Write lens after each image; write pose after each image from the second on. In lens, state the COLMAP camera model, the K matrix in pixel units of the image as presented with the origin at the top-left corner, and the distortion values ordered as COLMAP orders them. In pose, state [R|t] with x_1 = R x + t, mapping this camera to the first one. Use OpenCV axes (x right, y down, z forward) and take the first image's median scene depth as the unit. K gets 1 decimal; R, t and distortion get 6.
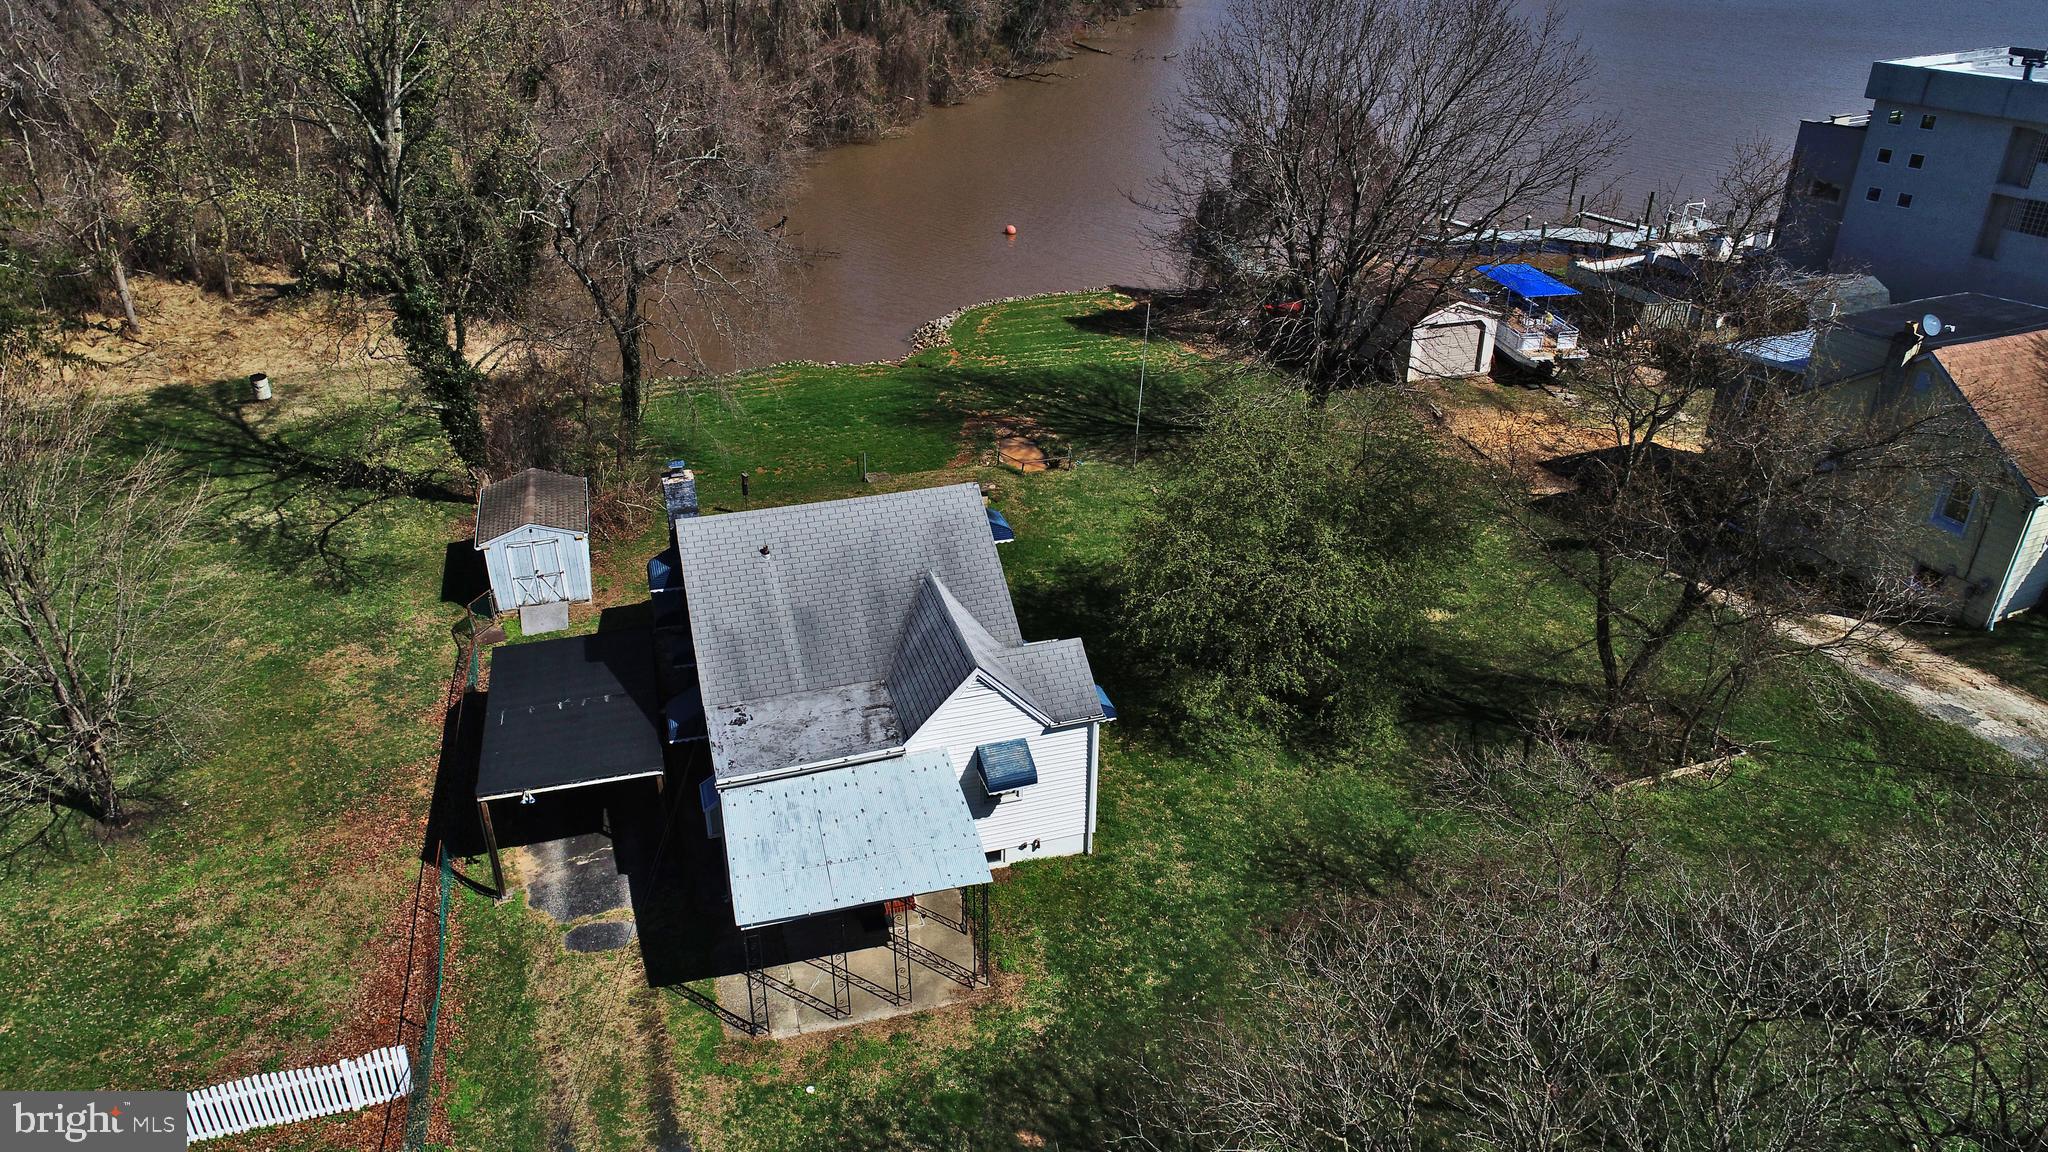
lens RADIAL K [[1373.2, 0, 1031.4], [0, 1373.2, 574.0], [0, 0, 1]] dist [-0.000952, -0.000237]
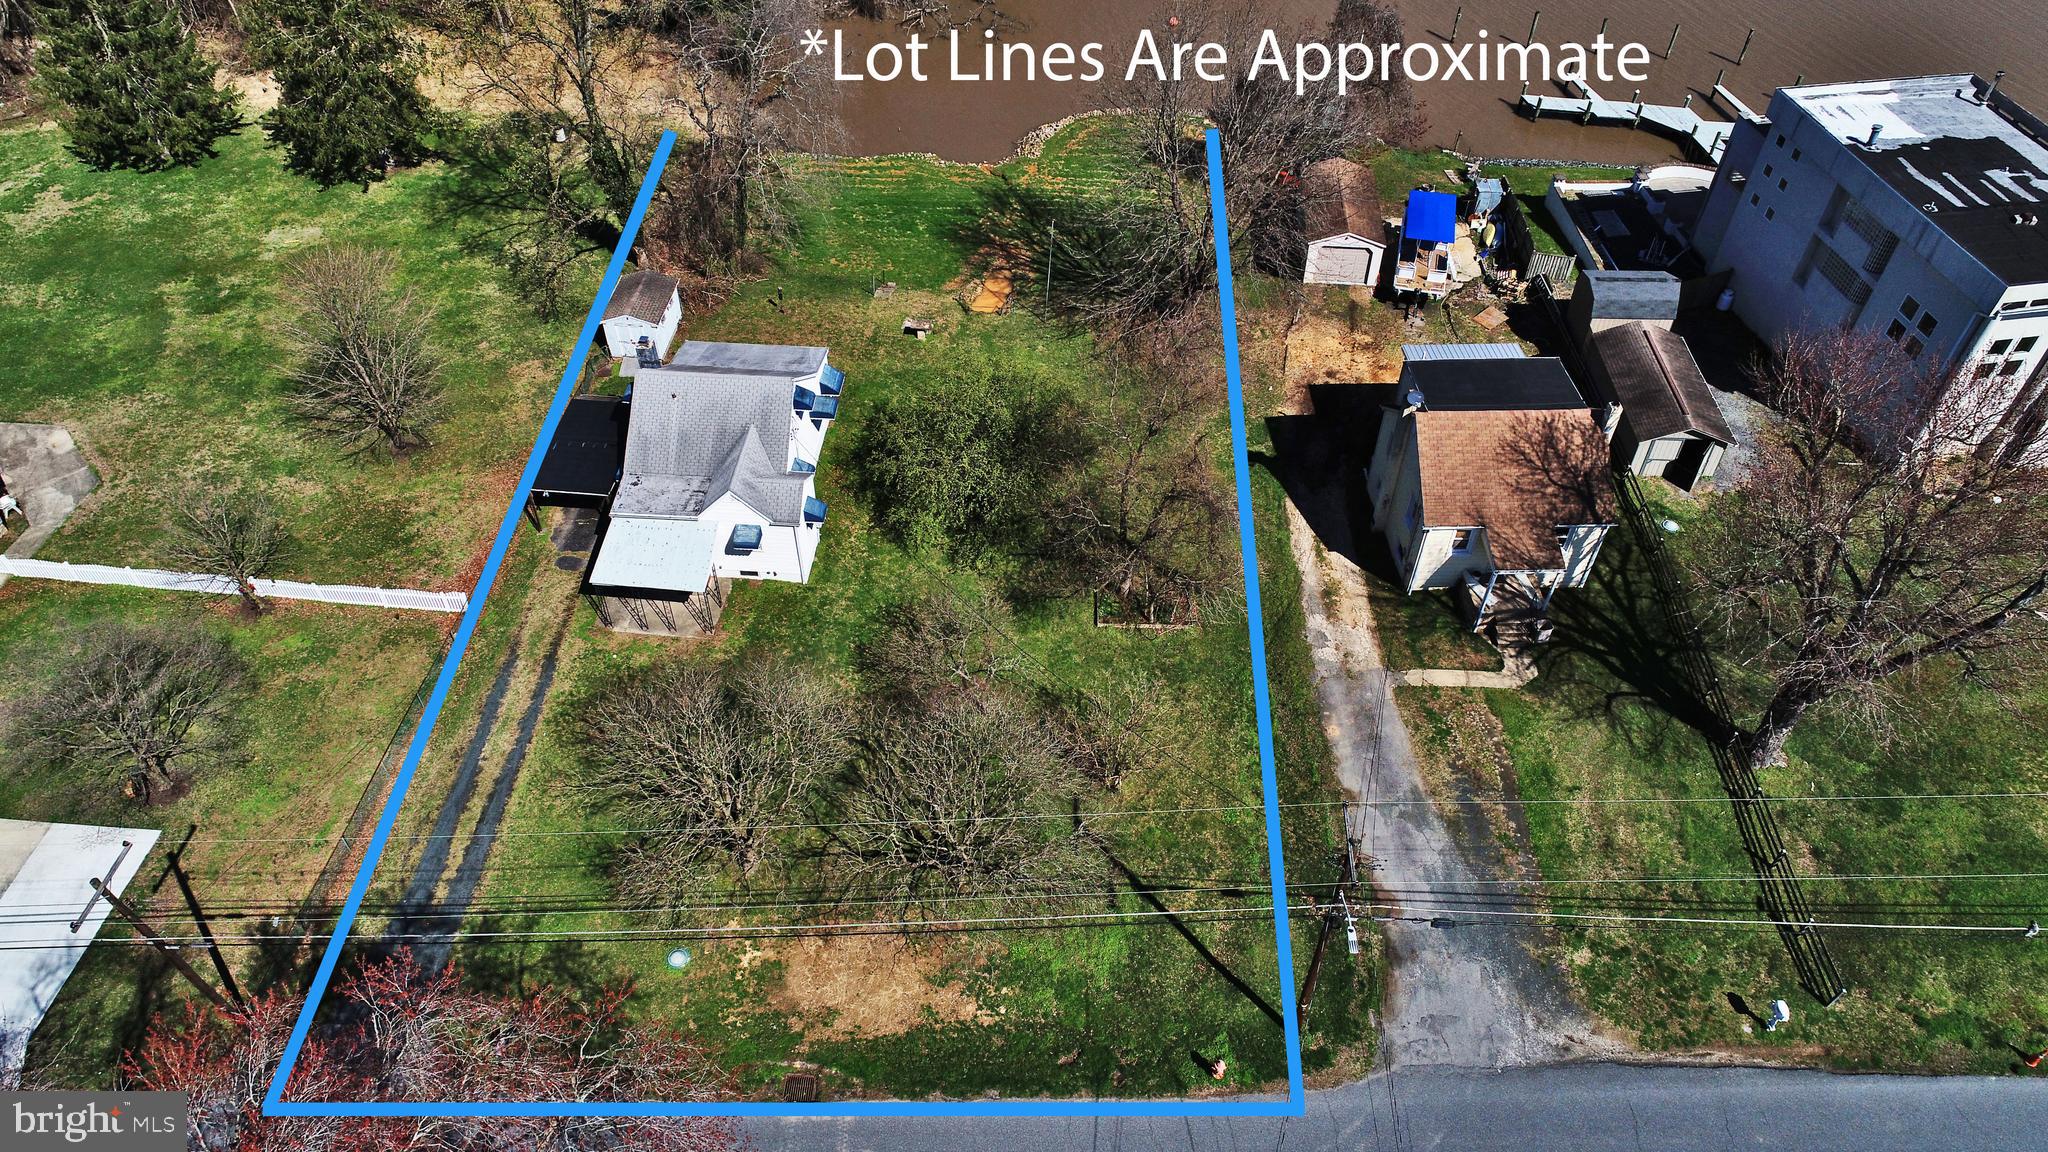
lens RADIAL K [[1373.2, 0, 1031.4], [0, 1373.2, 574.0], [0, 0, 1]] dist [-0.000952, -0.000237]
pose [[0.931403, 0.264479, -0.250079, 0.818037], [-0.175817, 0.928481, 0.327125, -0.499992], [0.318711, -0.260717, 0.911290, -0.667531]]
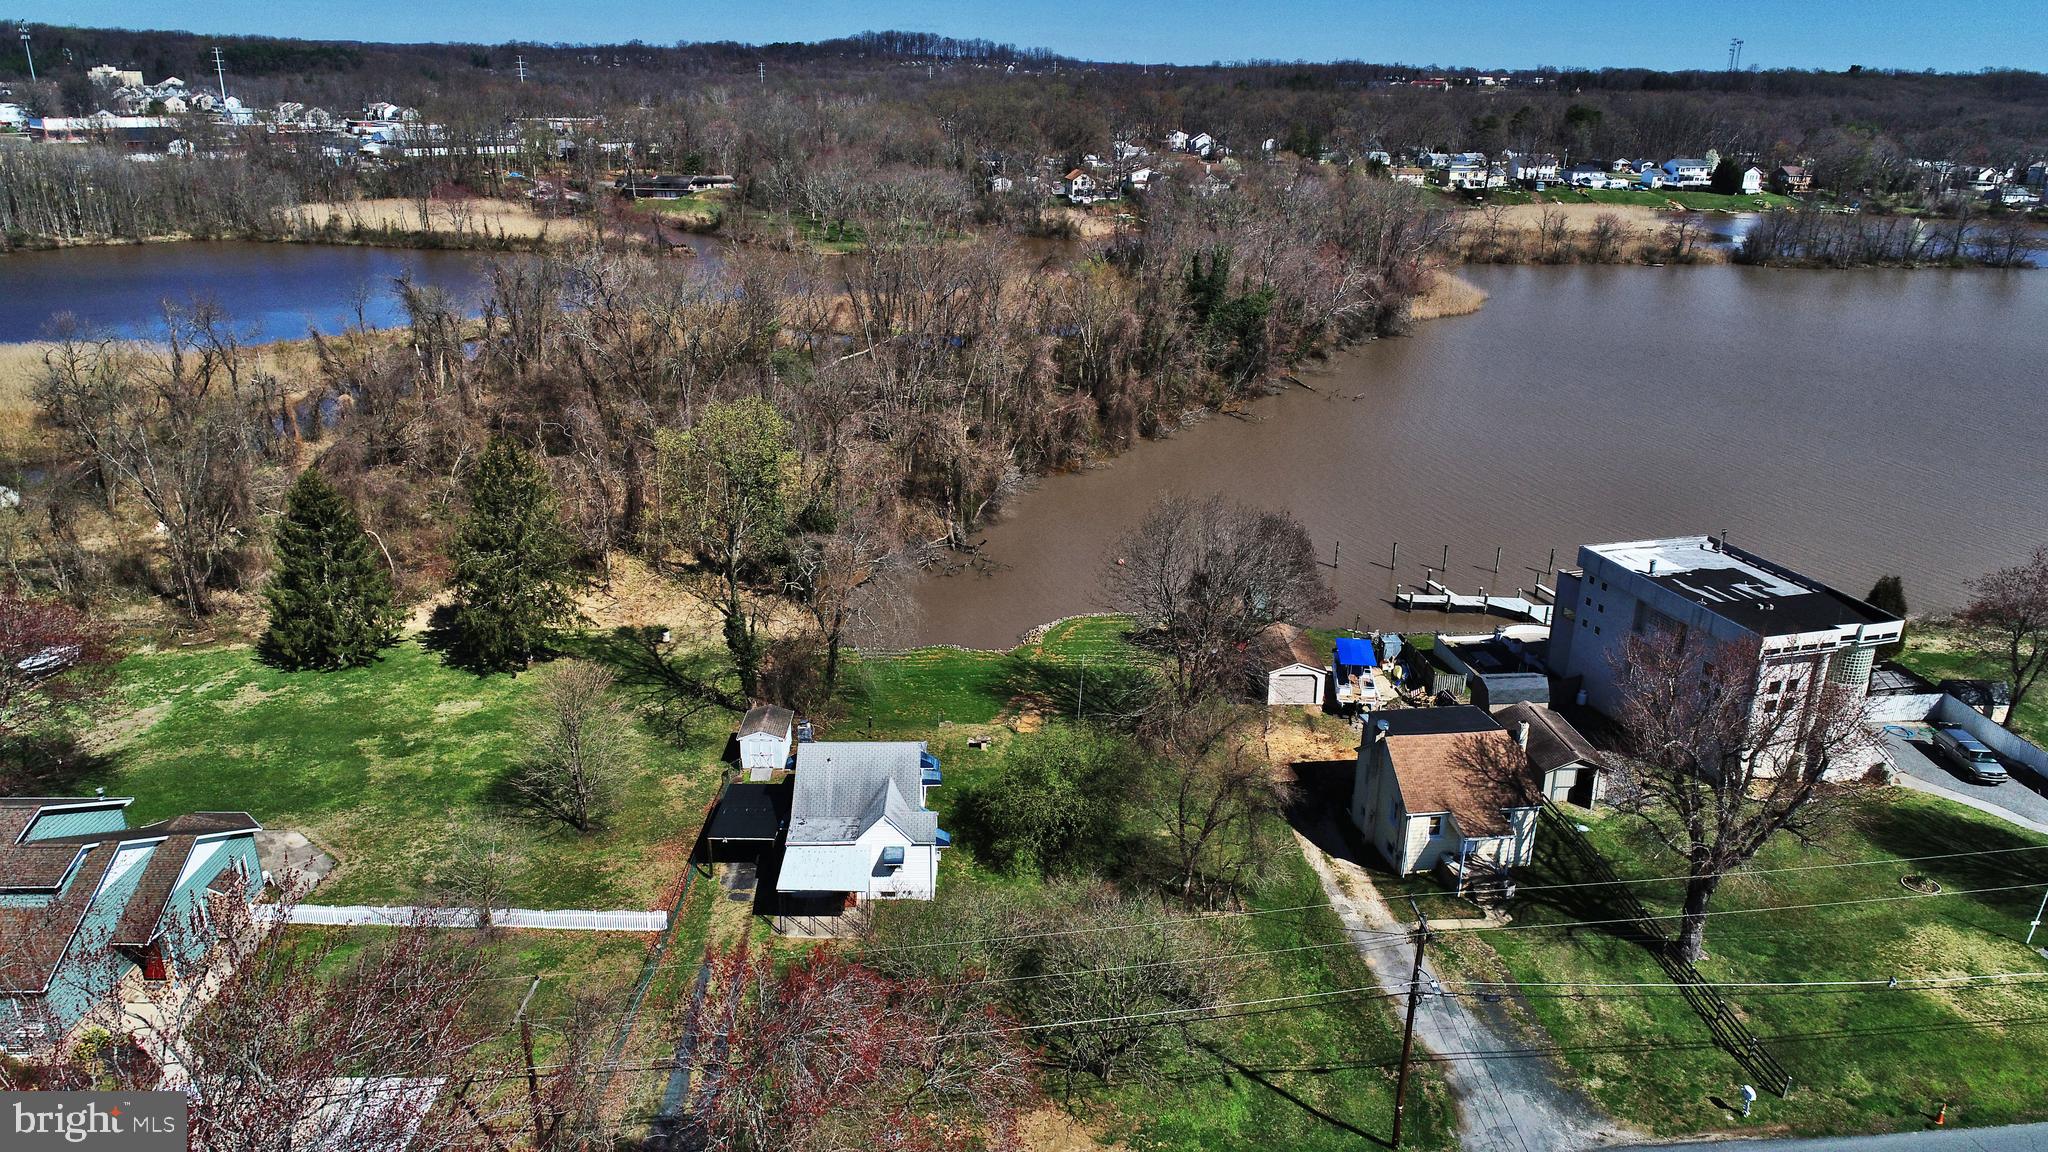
lens RADIAL K [[1373.2, 0, 1031.4], [0, 1373.2, 574.0], [0, 0, 1]] dist [-0.000952, -0.000237]
pose [[0.962991, 0.100044, -0.250279, 0.757610], [-0.134944, 0.982760, -0.126381, -0.083333], [0.233320, 0.155477, 0.959890, -1.385818]]
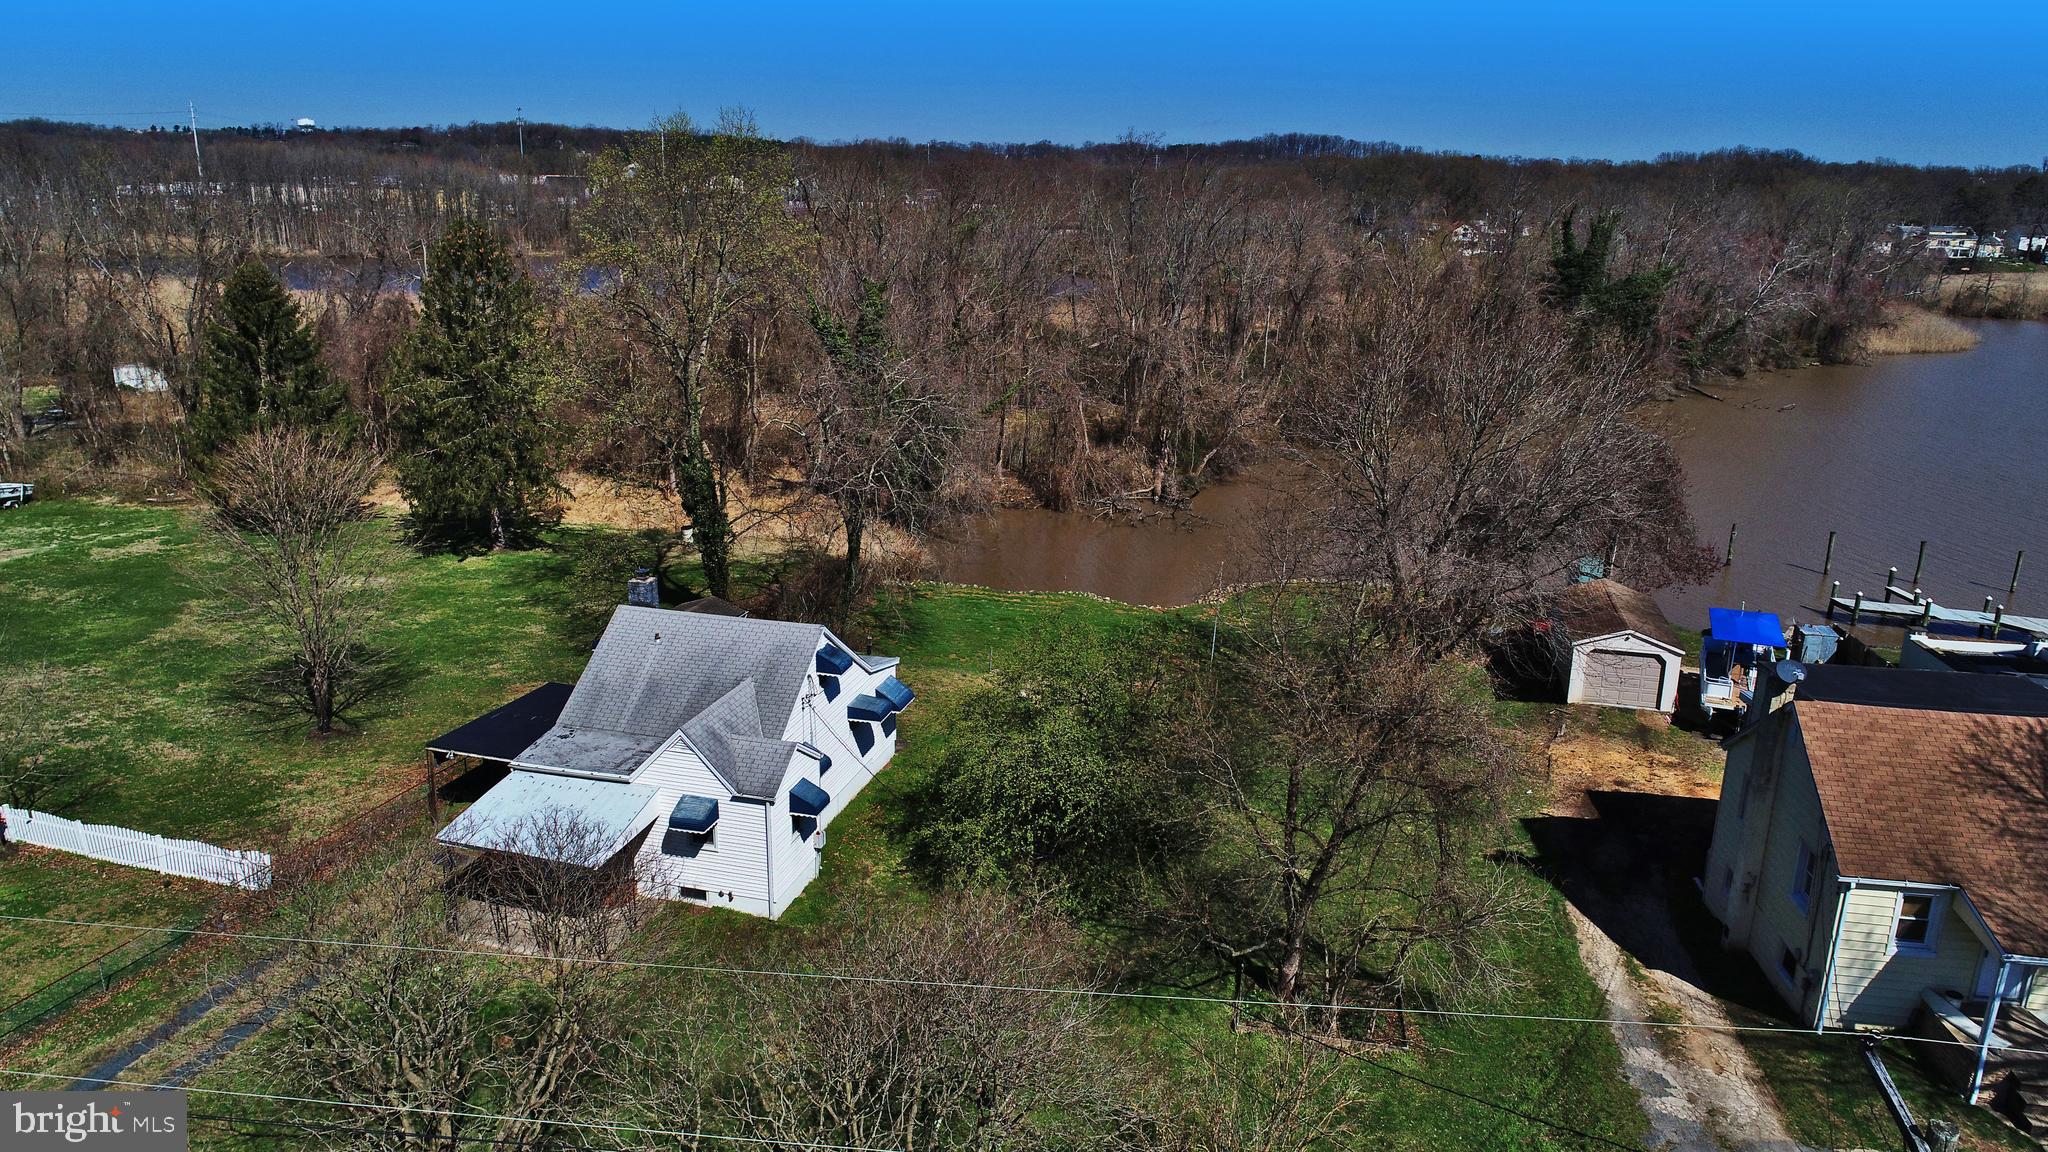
lens RADIAL K [[1369.5, 0, 1029.7], [0, 1369.5, 576.7], [0, 0, 1]] dist [-0.003355, -0.002008]
pose [[0.848945, 0.156675, -0.504723, 0.798885], [-0.263094, 0.953580, -0.146515, 0.028340], [0.458339, 0.257173, 0.850757, -0.018207]]
